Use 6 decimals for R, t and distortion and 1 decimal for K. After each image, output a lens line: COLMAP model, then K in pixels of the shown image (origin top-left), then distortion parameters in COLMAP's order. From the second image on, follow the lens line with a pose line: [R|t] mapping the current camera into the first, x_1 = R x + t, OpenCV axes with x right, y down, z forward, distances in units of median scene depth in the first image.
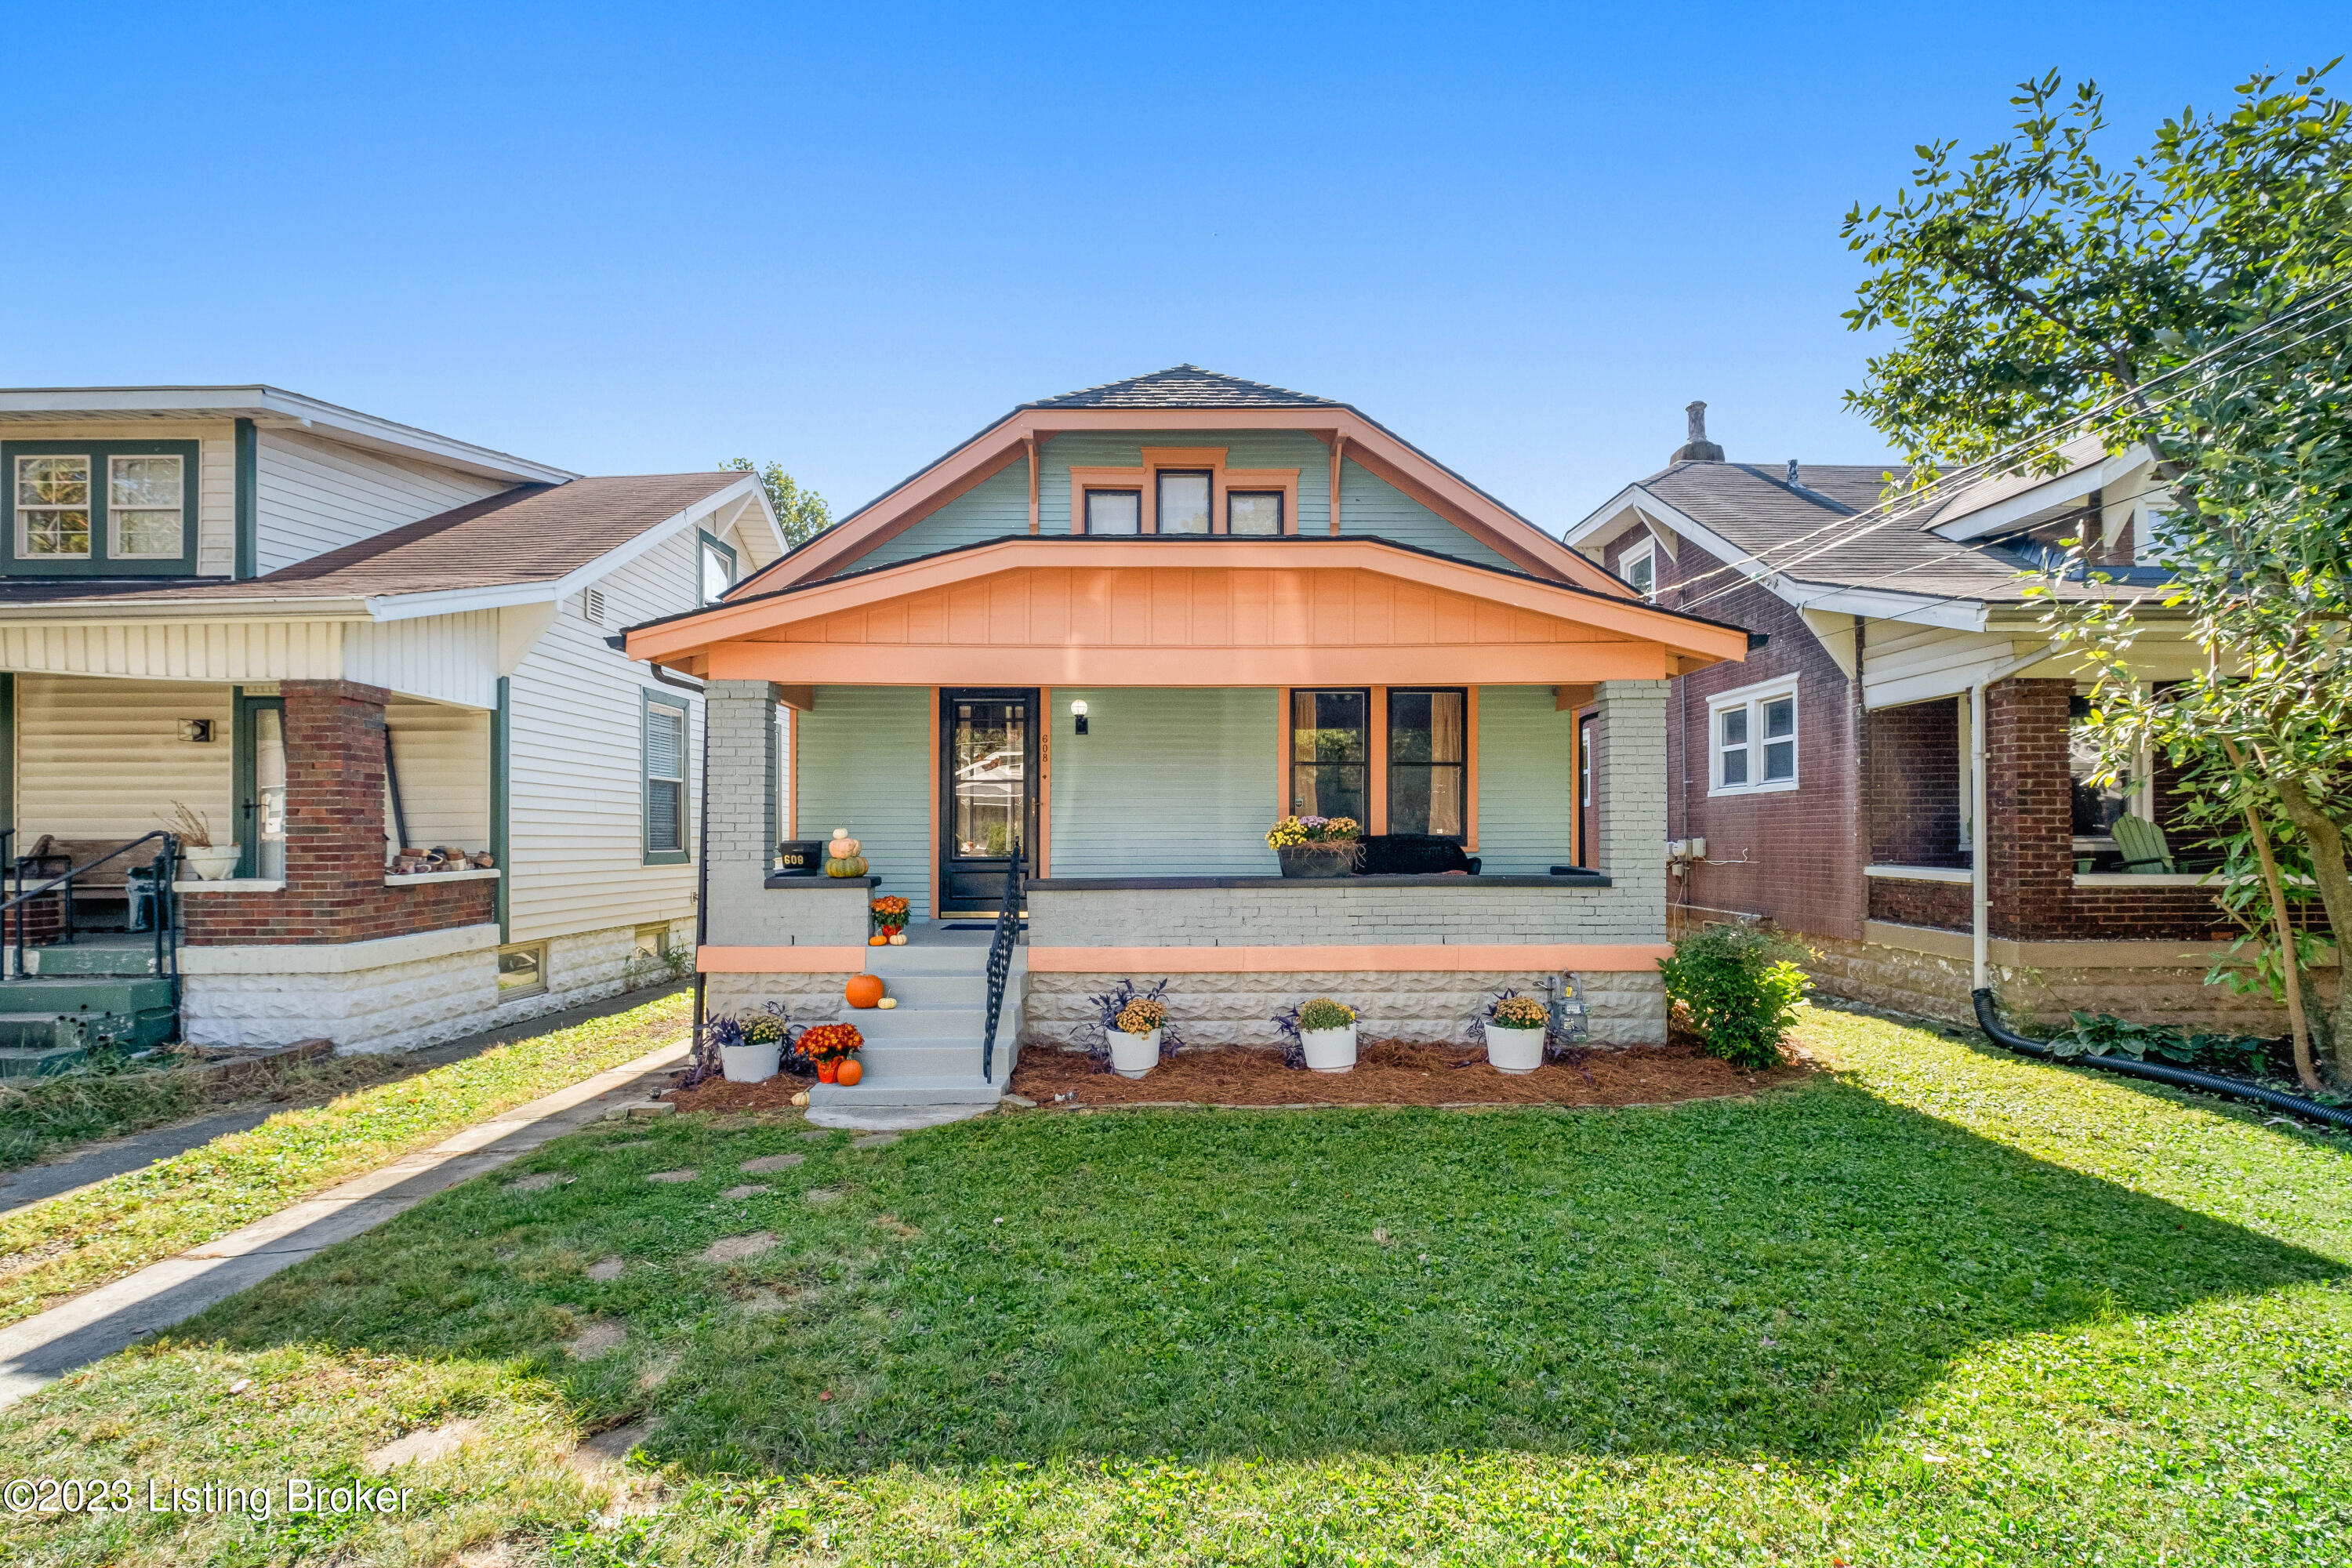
lens RADIAL K [[1029.3, 0, 1140.5], [0, 1029.3, 825.5], [0, 0, 1]] dist [0.004203, -0.002569]
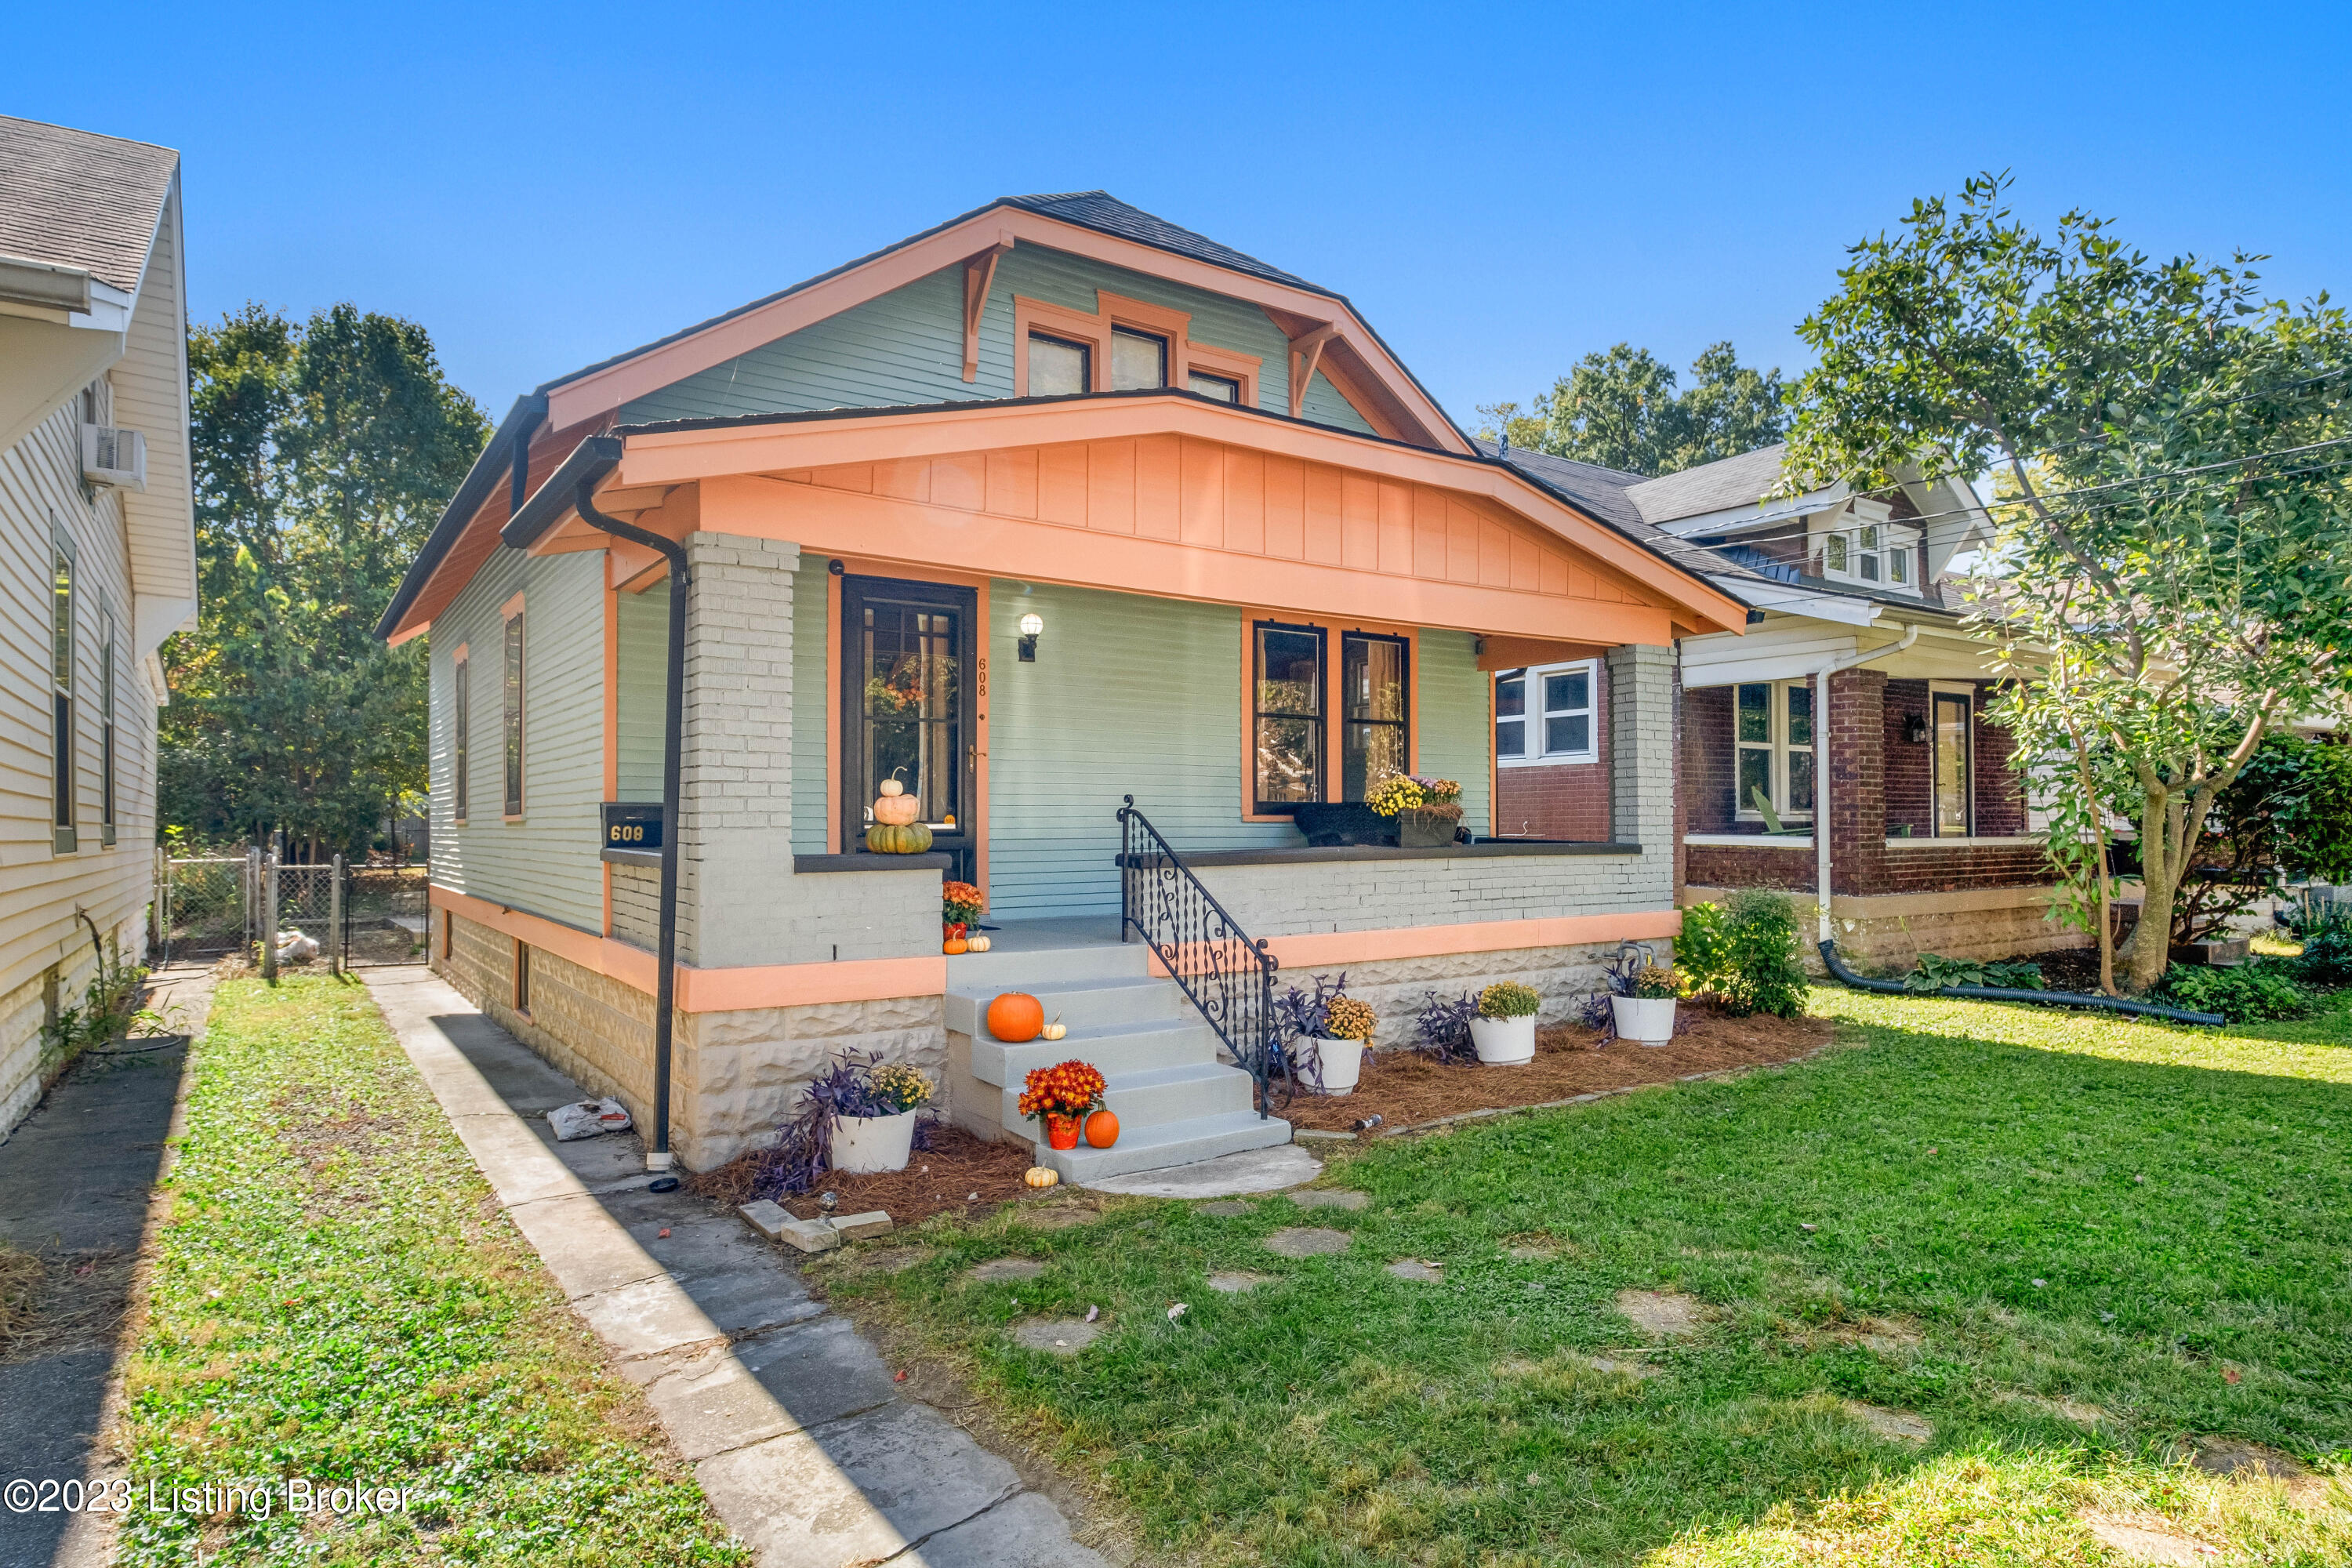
lens RADIAL K [[1320.2, 0, 1185.4], [0, 1320.2, 804.3], [0, 0, 1]] dist [0.002654, 0.001529]
pose [[0.832679, 0.008127, 0.553697, -0.535960], [-0.007030, 0.999967, -0.004105, 0.018348], [-0.553712, -0.000475, 0.832708, 0.168430]]
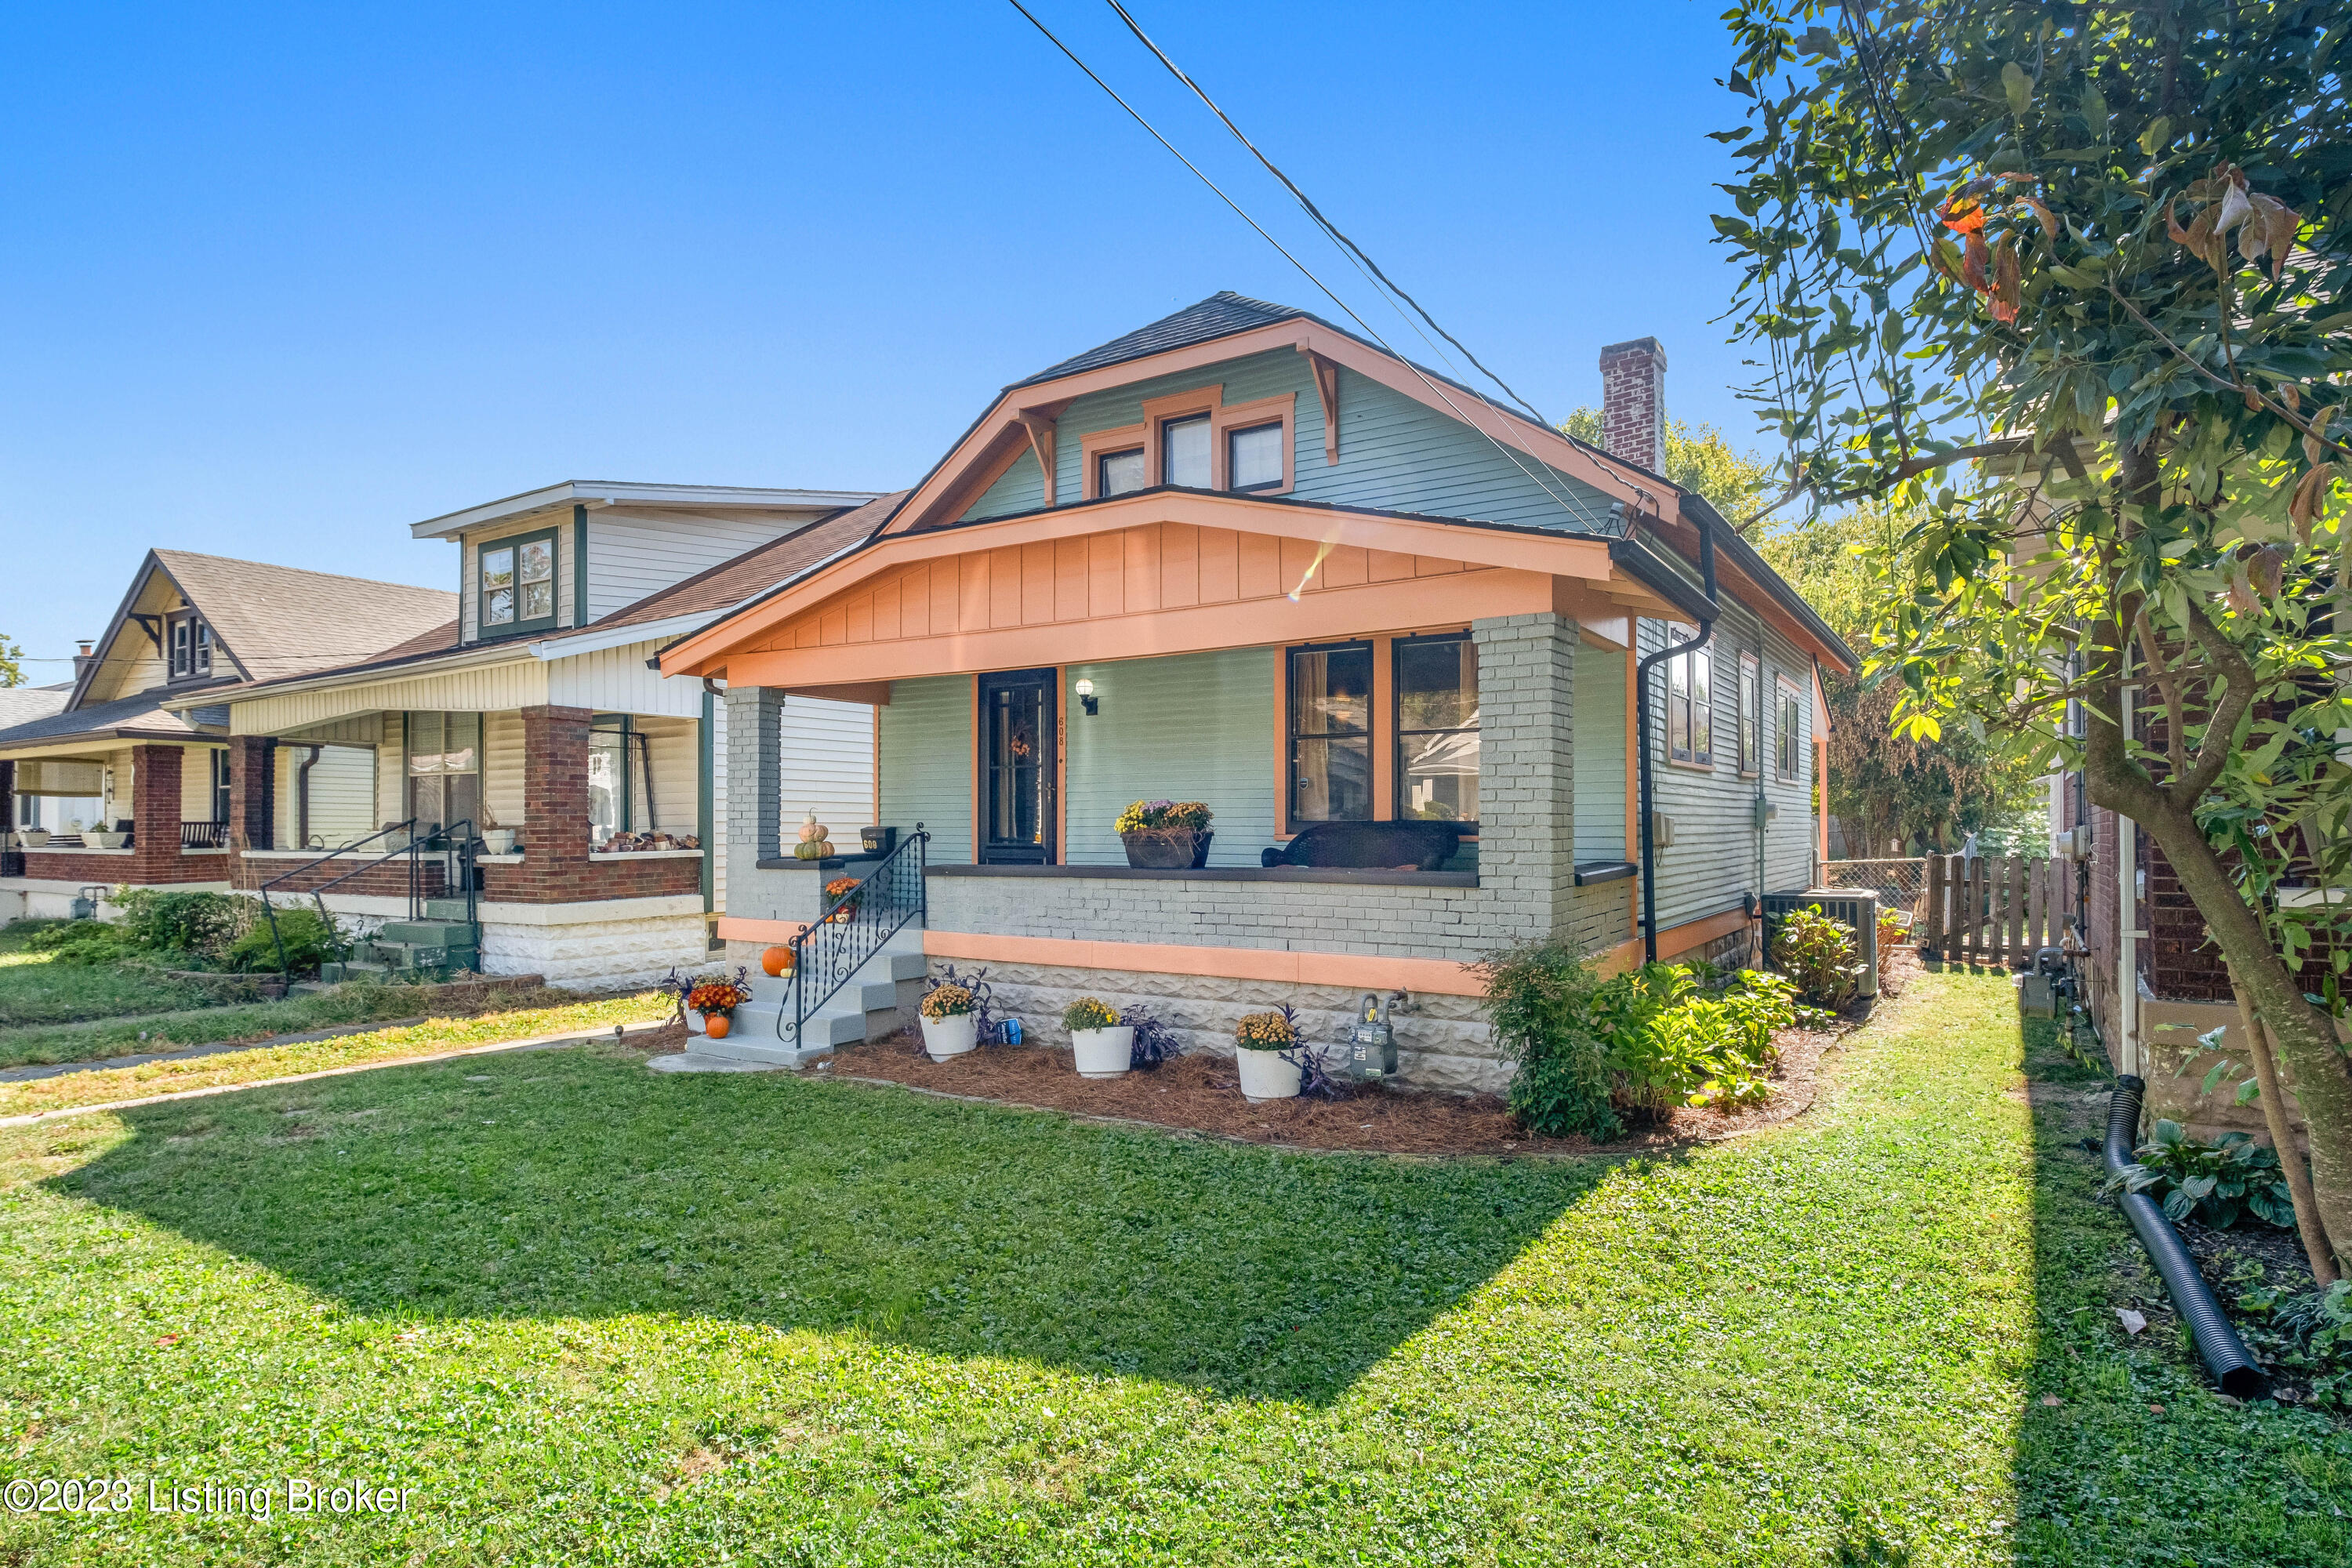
lens RADIAL K [[1283.5, 0, 1168.2], [0, 1283.5, 794.7], [0, 0, 1]] dist [0.020590, 0.000051]
pose [[0.826362, -0.012784, -0.562994, 0.713820], [0.006812, 0.999896, -0.012706, 0.000699], [0.563098, 0.006665, 0.826364, 0.069584]]
